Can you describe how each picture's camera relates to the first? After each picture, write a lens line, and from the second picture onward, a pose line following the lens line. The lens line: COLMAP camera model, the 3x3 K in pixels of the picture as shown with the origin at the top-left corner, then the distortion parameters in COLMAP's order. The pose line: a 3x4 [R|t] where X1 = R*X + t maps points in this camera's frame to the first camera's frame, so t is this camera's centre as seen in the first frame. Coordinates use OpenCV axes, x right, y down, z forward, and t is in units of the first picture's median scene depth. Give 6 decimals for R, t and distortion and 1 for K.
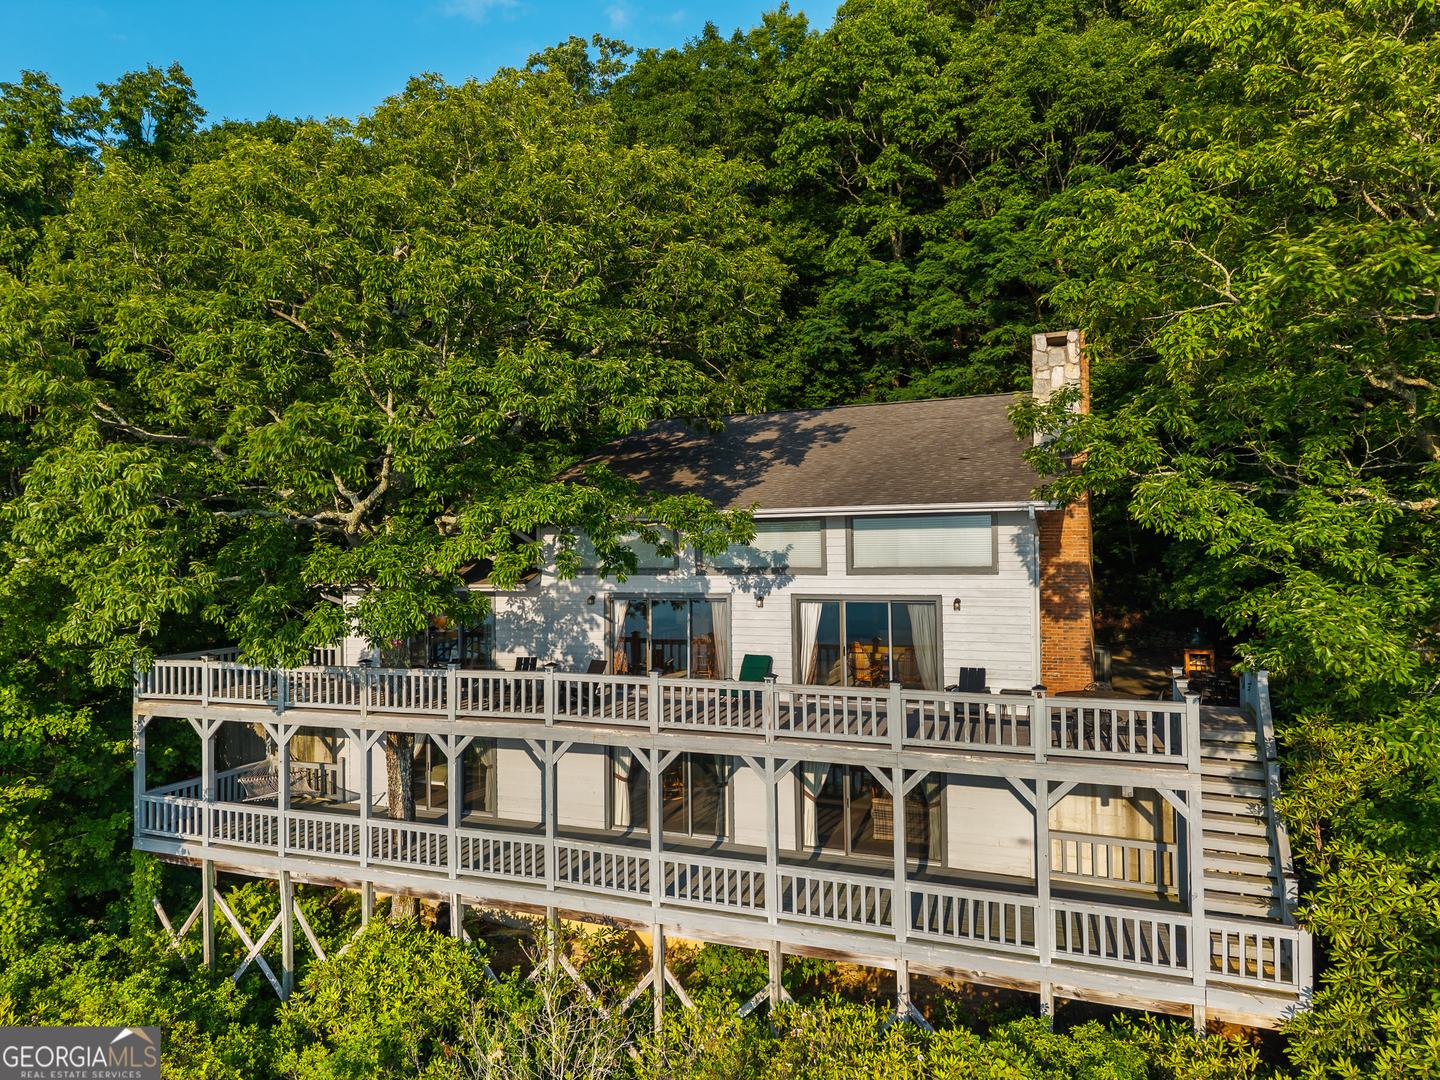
lens RADIAL K [[971.6, 0, 712.0], [0, 971.6, 531.7], [0, 0, 1]] dist [0.042844, -0.032682]
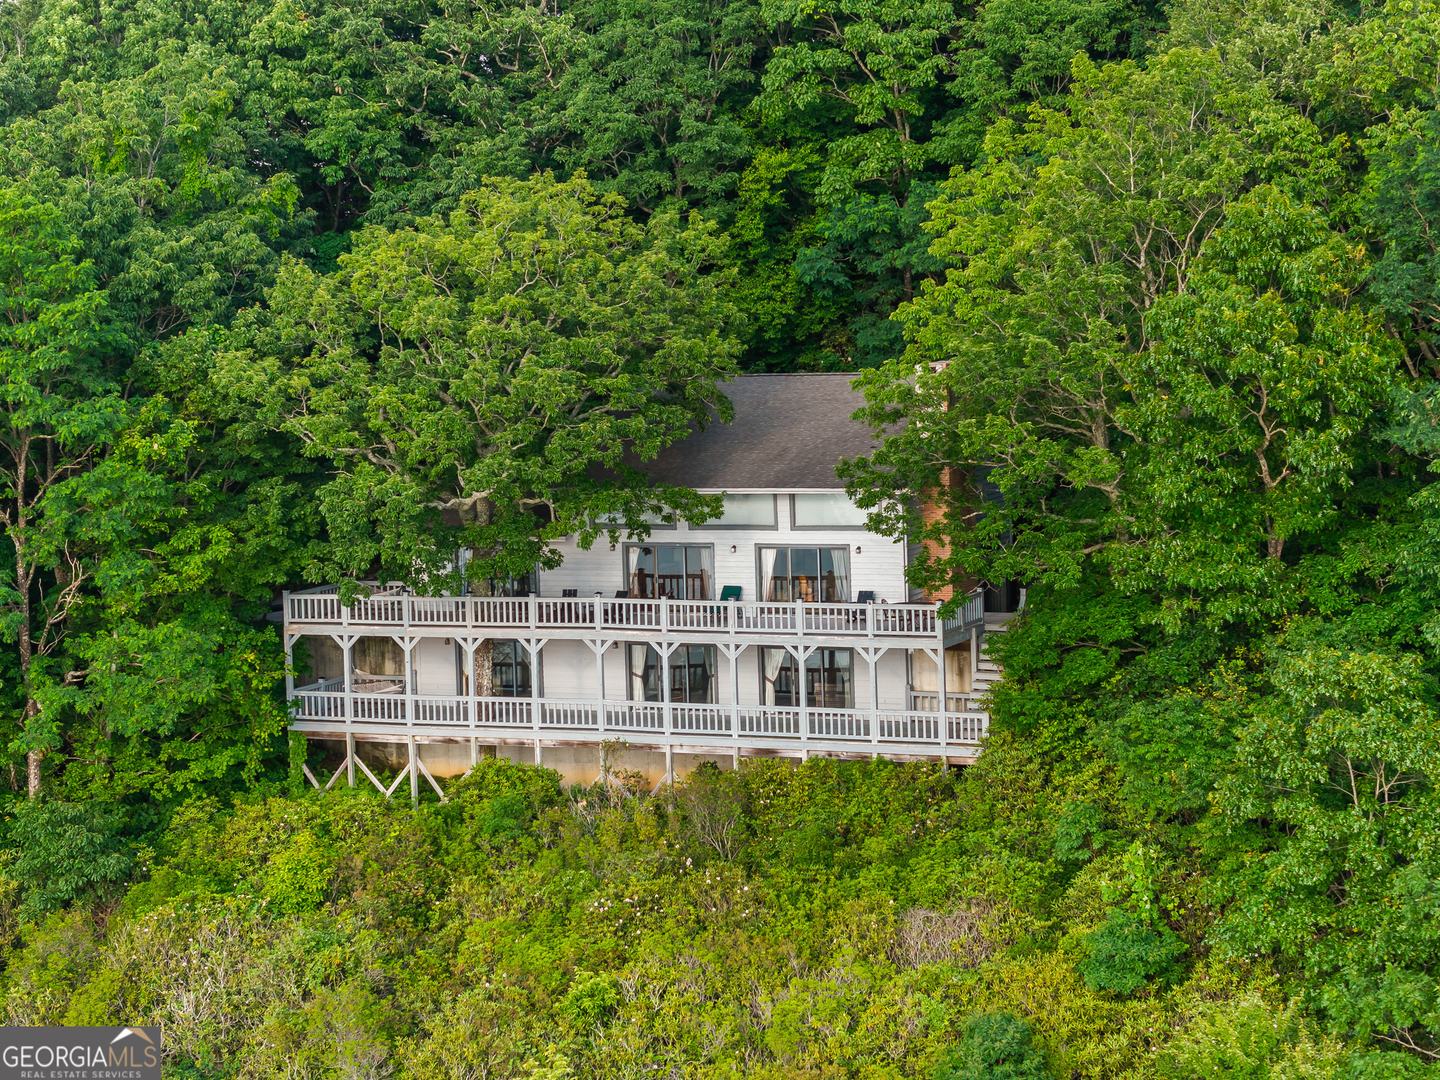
lens RADIAL K [[2930.8, 0, 720.0], [0, 2930.8, 540.0], [0, 0, 1]] dist [0.006526, 0.051628]
pose [[0.999762, -0.014961, -0.015862, 0.099474], [0.016580, 0.994073, 0.107439, -0.414255], [0.014161, -0.107676, 0.994085, -3.371473]]
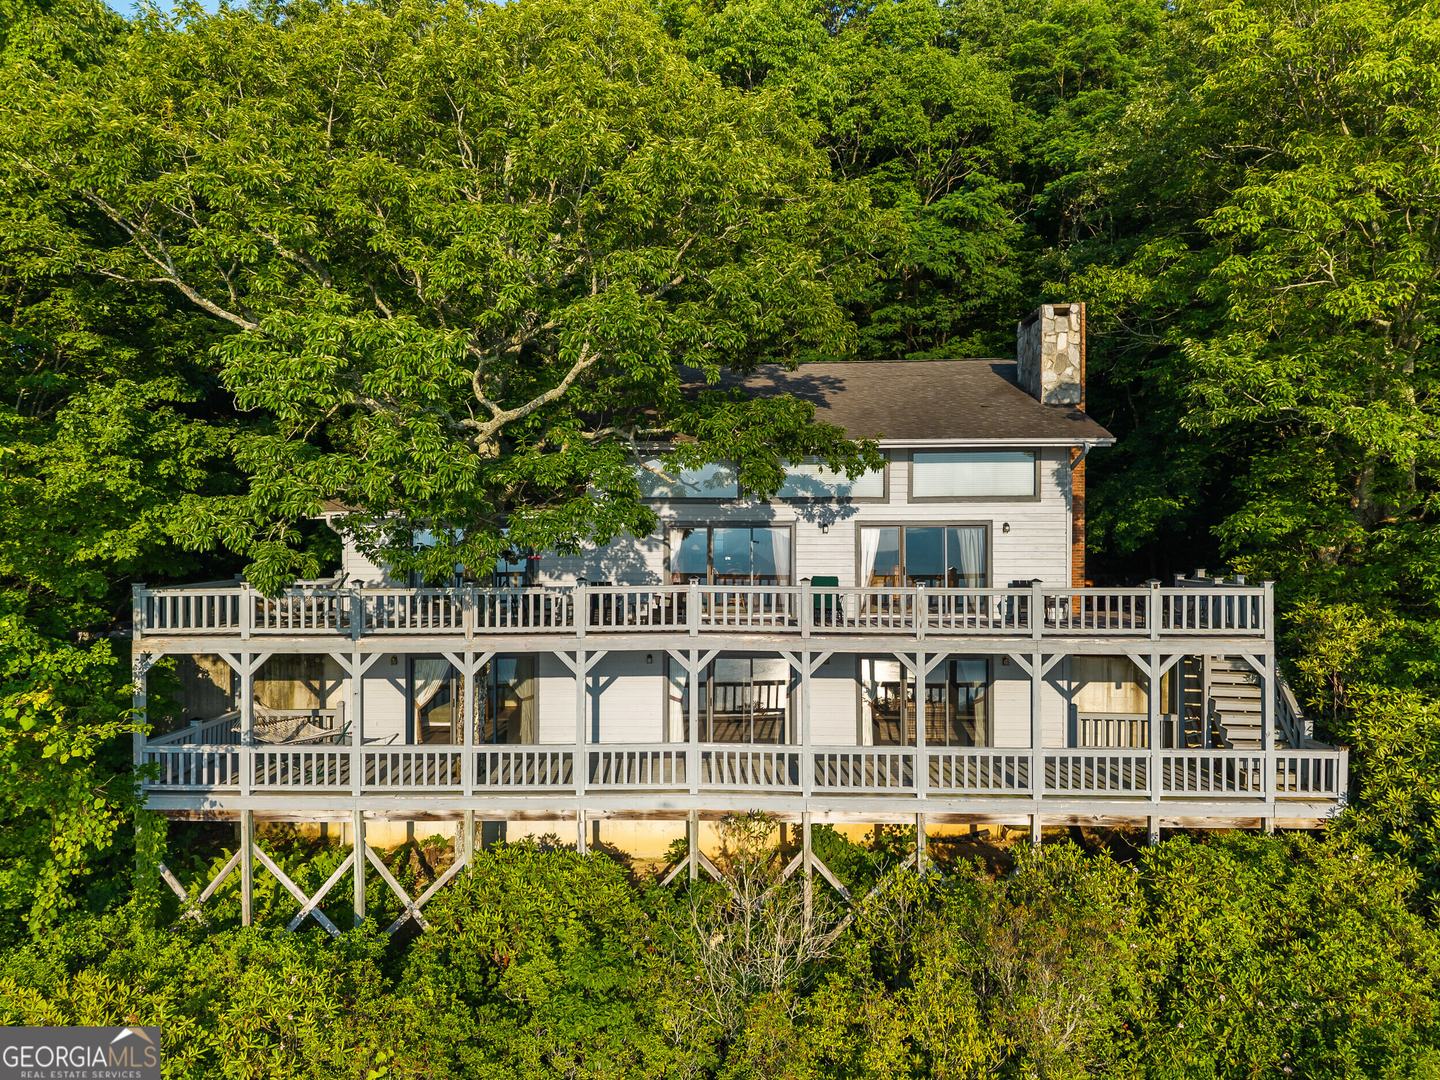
lens RADIAL K [[933.6, 0, 711.2], [0, 933.6, 551.5], [0, 0, 1]] dist [0.092662, -0.104848]
pose [[0.937067, 0.005737, 0.349103, -0.446619], [-0.016336, 0.999490, 0.027422, 0.072793], [-0.348768, -0.031399, 0.936683, 0.056760]]
